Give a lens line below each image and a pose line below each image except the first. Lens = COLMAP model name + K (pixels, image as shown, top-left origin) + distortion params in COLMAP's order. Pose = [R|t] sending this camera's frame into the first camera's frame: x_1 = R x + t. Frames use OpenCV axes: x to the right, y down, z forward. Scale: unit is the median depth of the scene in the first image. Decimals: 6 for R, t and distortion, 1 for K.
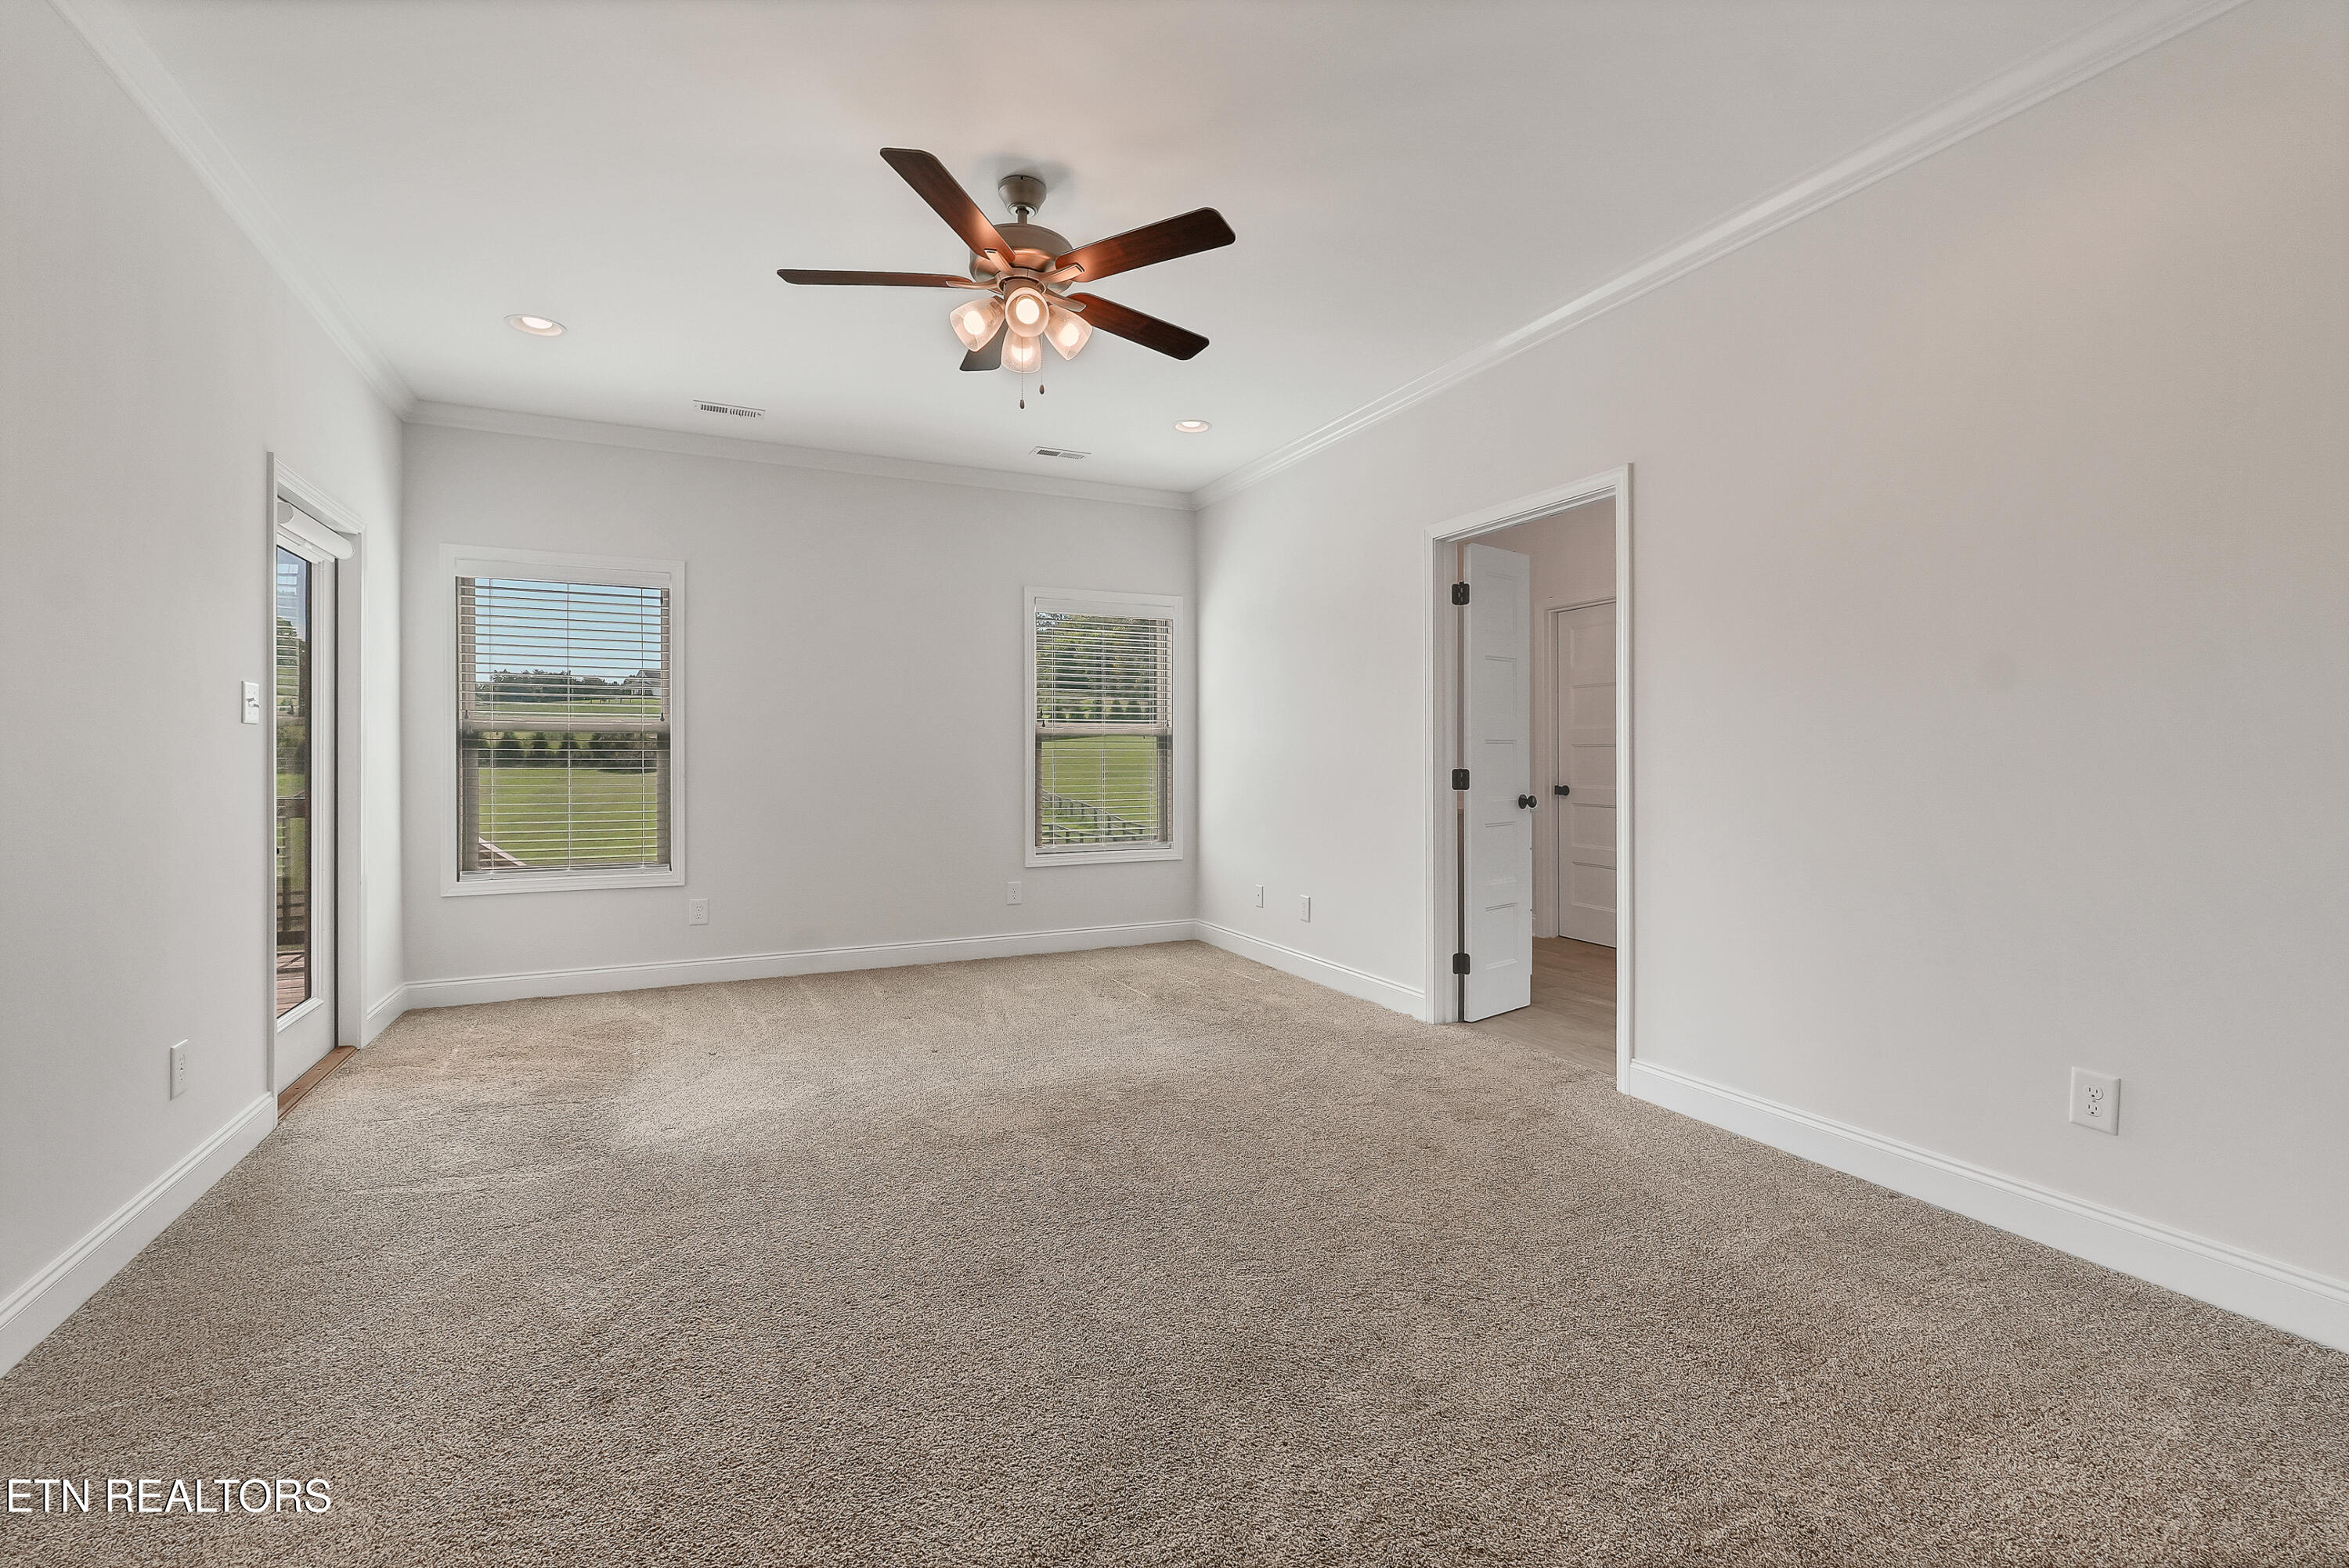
lens RADIAL K [[1012.7, 0, 1190.8], [0, 1012.7, 765.3], [0, 0, 1]] dist [0.002363, -0.000894]
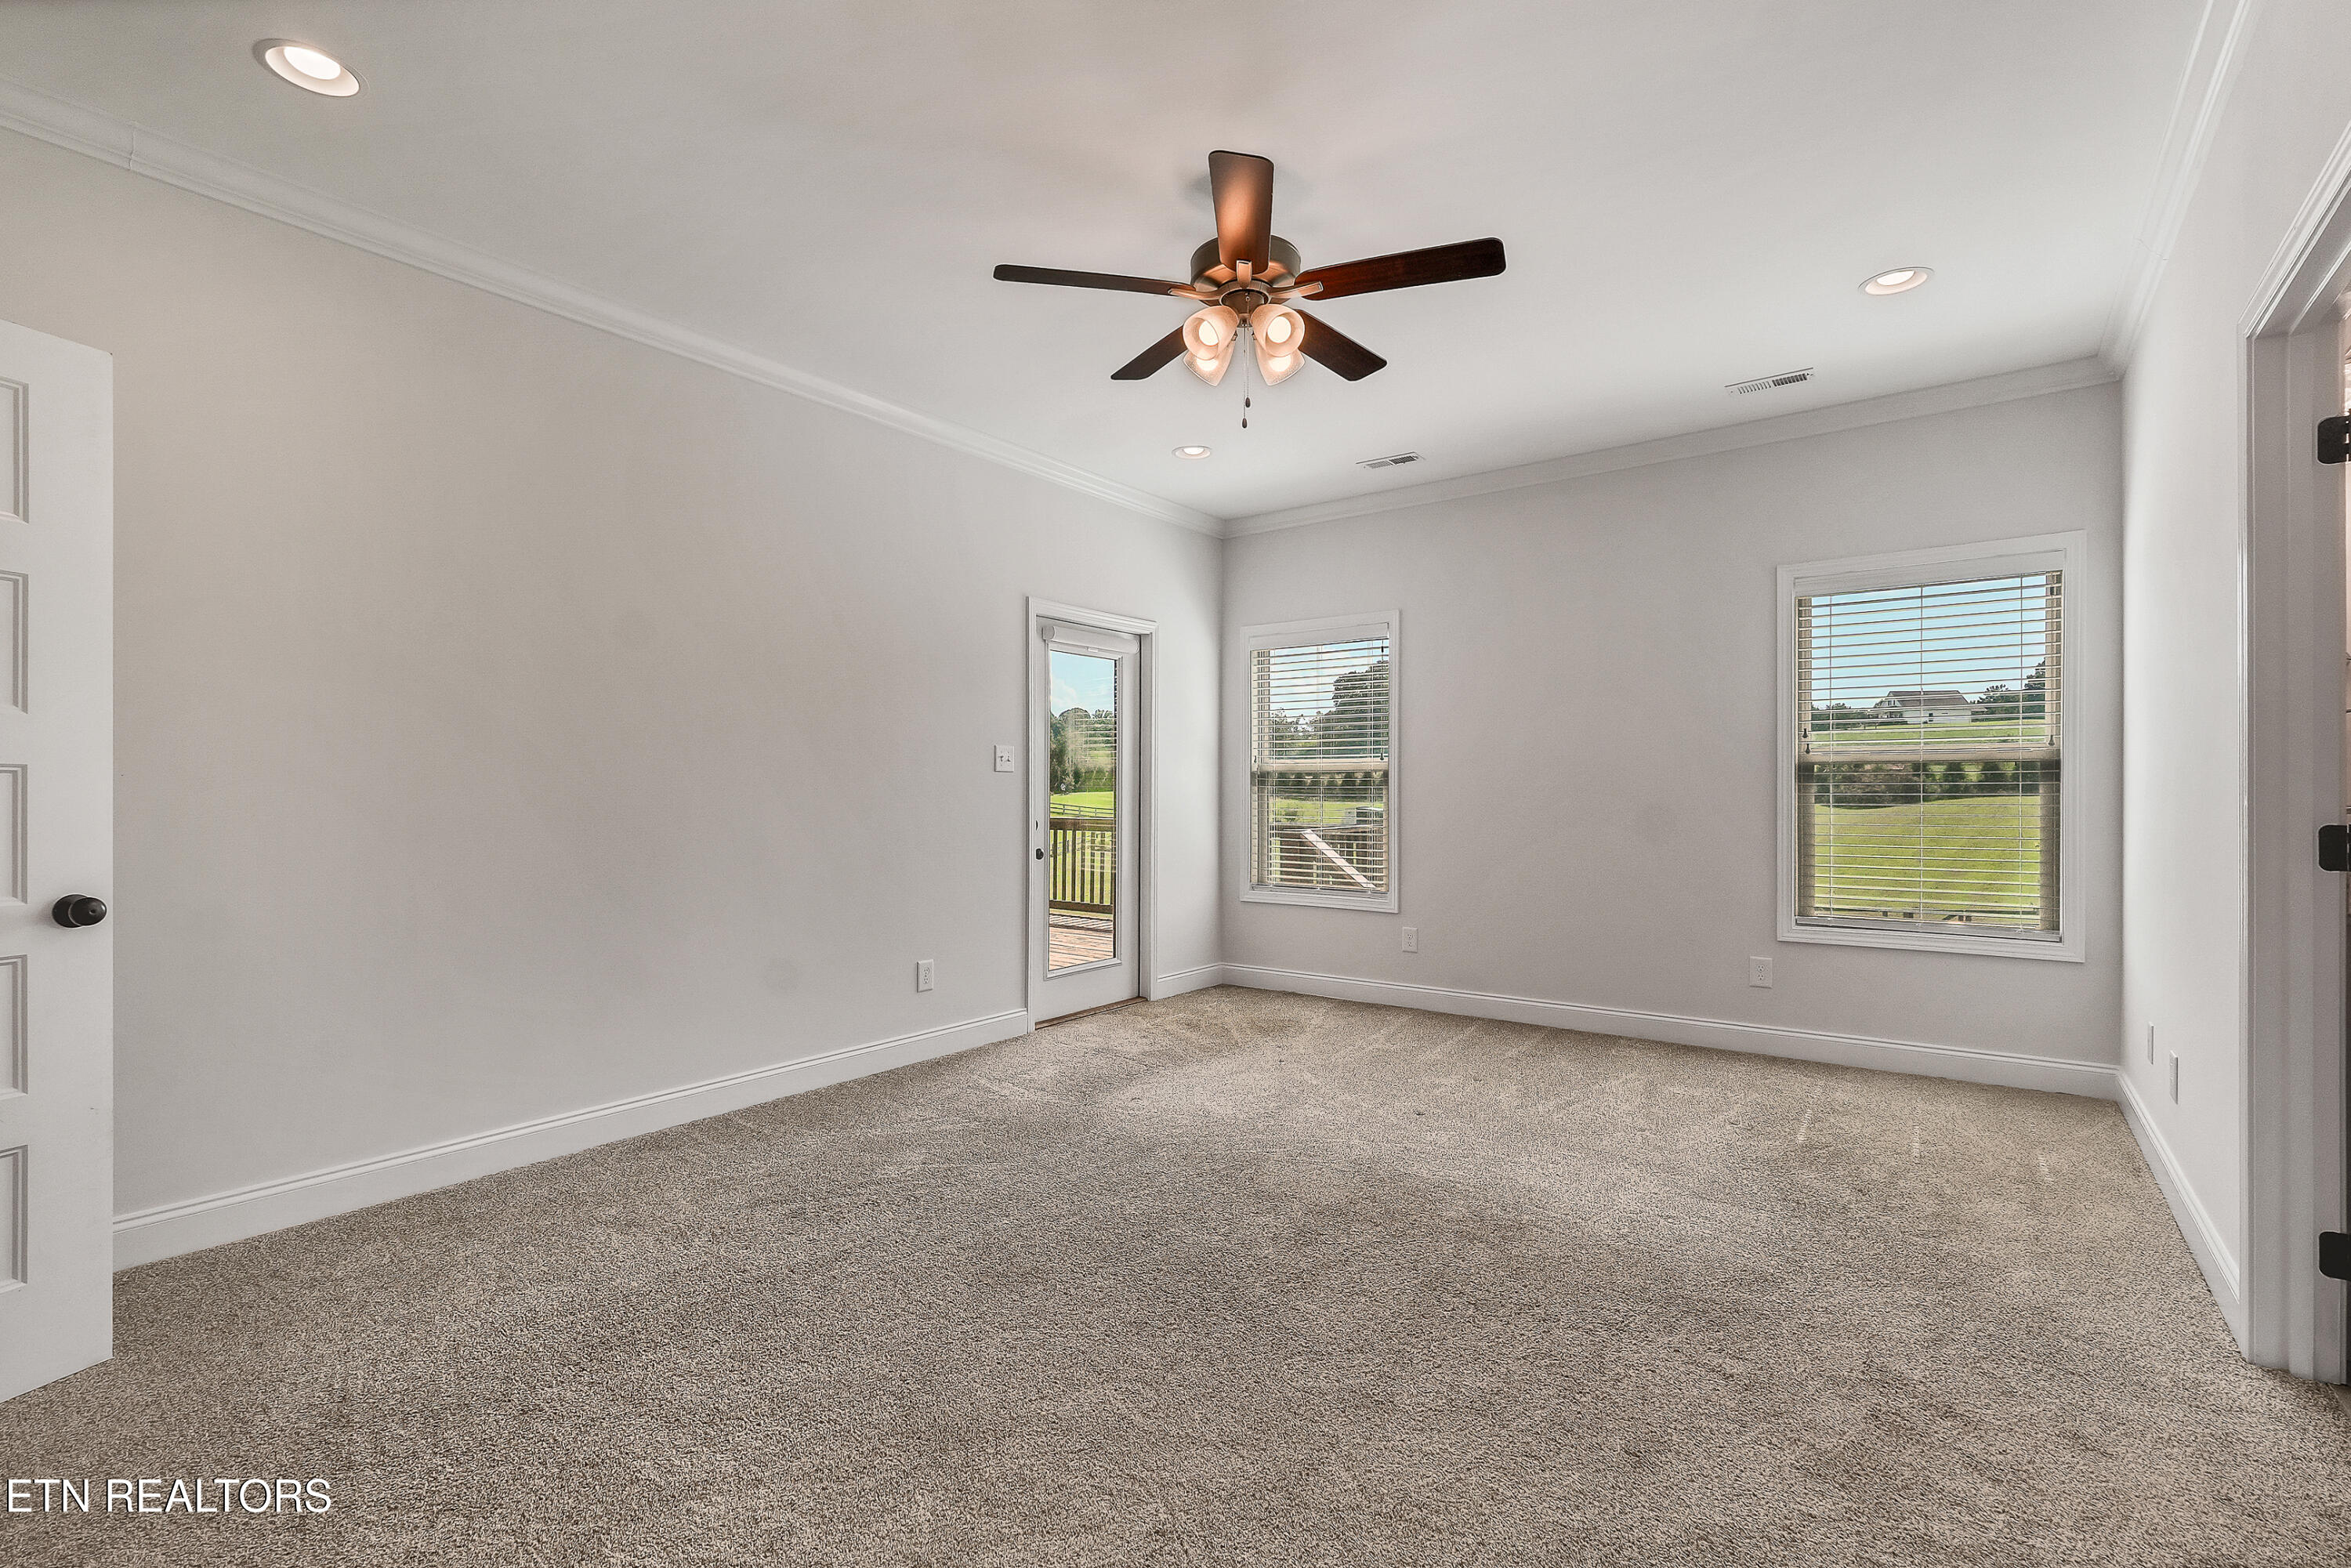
lens RADIAL K [[1080.7, 0, 1178.5], [0, 1080.7, 798.0], [0, 0, 1]] dist [0.002558, 0.001182]
pose [[0.447011, 0.008895, -0.894484, 0.509435], [-0.008848, 0.999946, 0.005522, -0.008309], [0.894485, 0.005446, 0.447065, 0.351849]]
